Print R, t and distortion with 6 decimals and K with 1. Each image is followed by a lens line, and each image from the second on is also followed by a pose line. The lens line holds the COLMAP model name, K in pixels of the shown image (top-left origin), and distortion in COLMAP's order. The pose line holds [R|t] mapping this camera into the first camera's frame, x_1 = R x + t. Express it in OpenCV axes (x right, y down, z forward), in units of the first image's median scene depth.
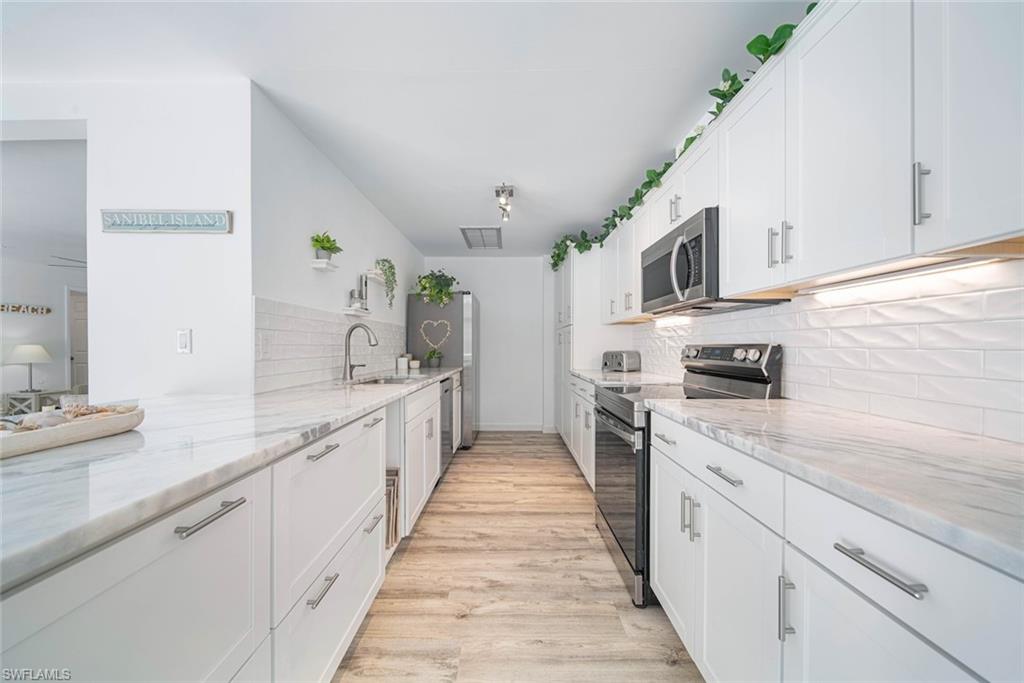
lens RADIAL K [[356.6, 0, 508.1], [0, 356.6, 347.0], [0, 0, 1]] dist [0.002056, -0.003294]
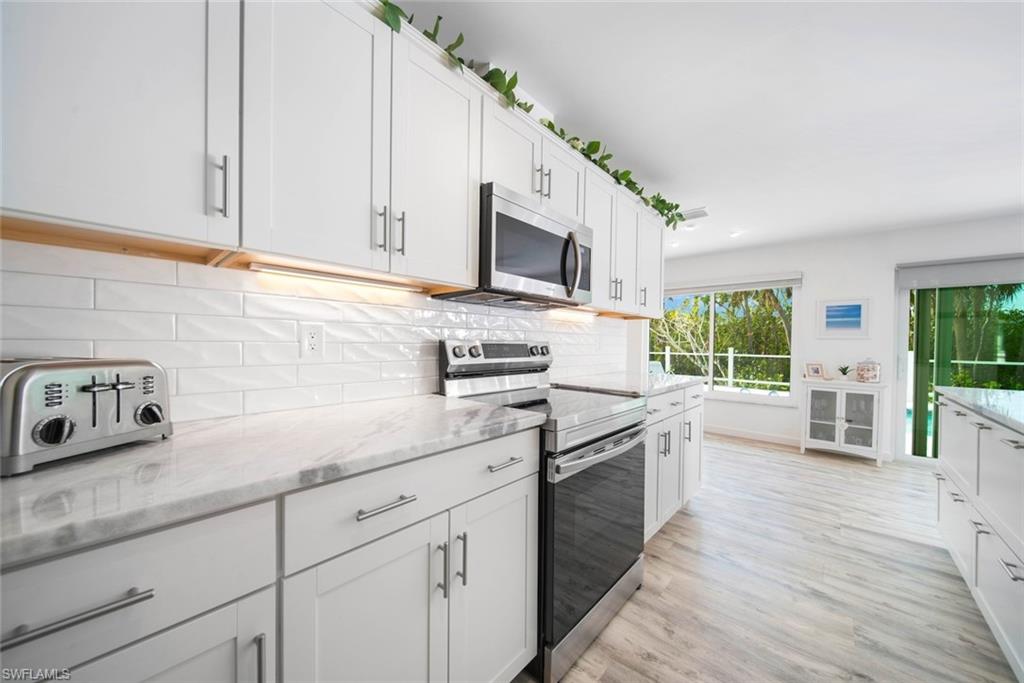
lens RADIAL K [[356.6, 0, 508.1], [0, 356.6, 347.0], [0, 0, 1]] dist [0.002056, -0.003294]
pose [[-0.736480, -0.016487, 0.676258, -0.045722], [-0.008118, 0.999846, 0.015535, -0.005416], [-0.676410, 0.005951, -0.736501, 1.464622]]
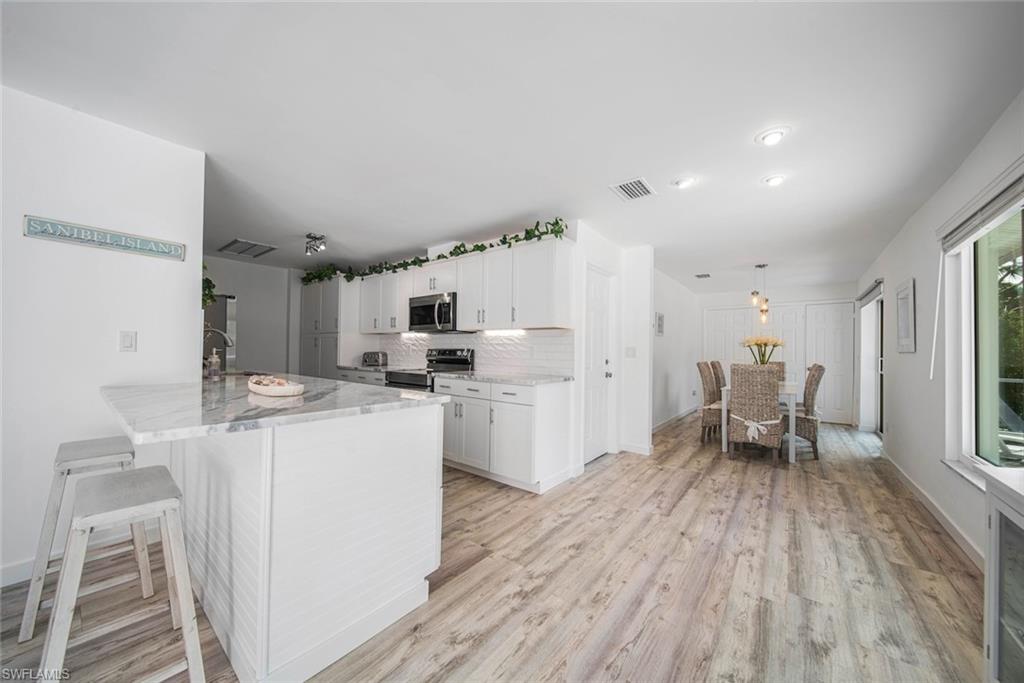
lens RADIAL K [[356.6, 0, 508.1], [0, 356.6, 347.0], [0, 0, 1]] dist [0.002056, -0.003294]
pose [[0.623286, 0.015103, 0.781848, -0.768199], [-0.009710, 0.999886, -0.011573, 0.002737], [-0.781934, -0.000379, 0.623362, -0.560537]]
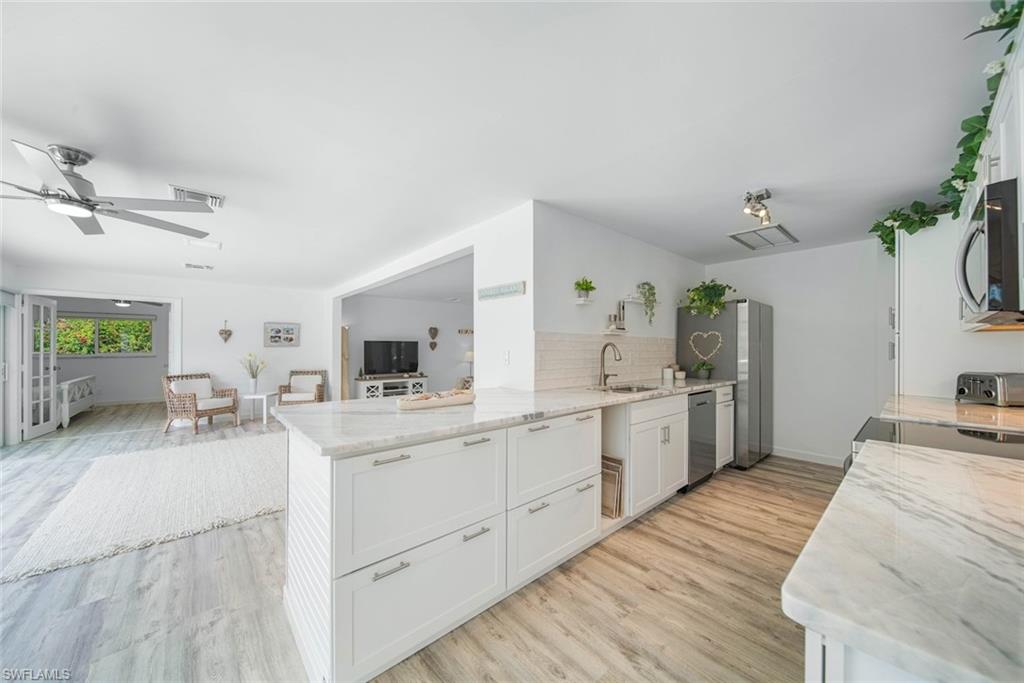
lens RADIAL K [[356.6, 0, 508.1], [0, 356.6, 347.0], [0, 0, 1]] dist [0.002056, -0.003294]
pose [[0.660354, -0.001733, -0.750952, 0.317265], [-0.004229, 0.999973, -0.006027, -0.042351], [0.750943, 0.007156, 0.660329, -0.123145]]
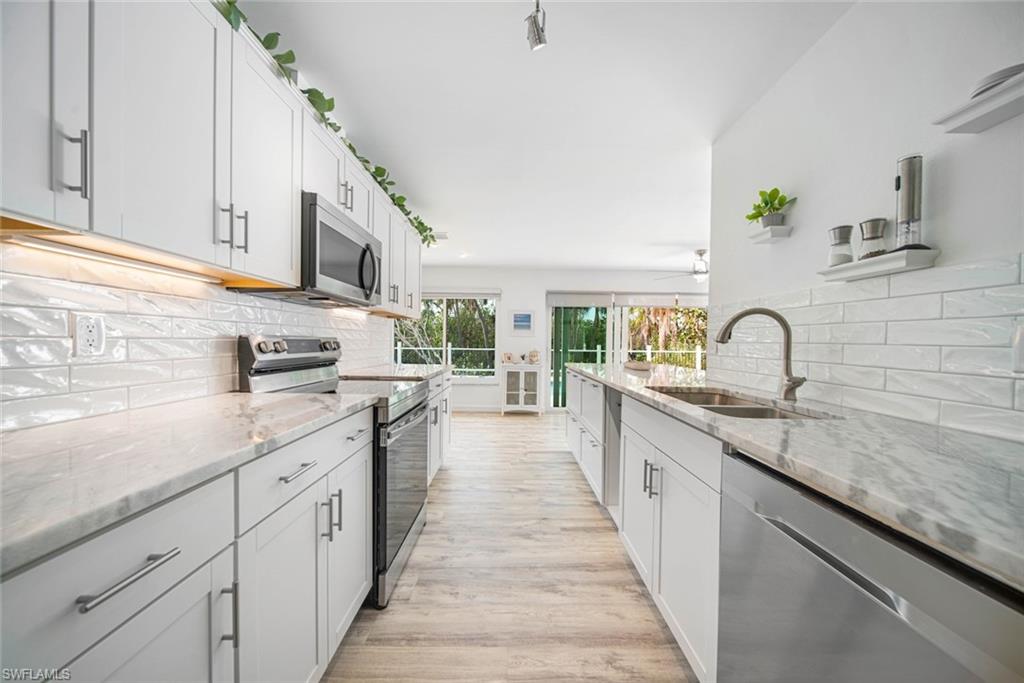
lens RADIAL K [[356.6, 0, 508.1], [0, 356.6, 347.0], [0, 0, 1]] dist [0.002056, -0.003294]
pose [[-0.999926, -0.011671, 0.003568, 0.022152], [-0.011597, 0.999730, 0.020160, -0.004652], [-0.003802, 0.020117, -0.999790, 1.711385]]
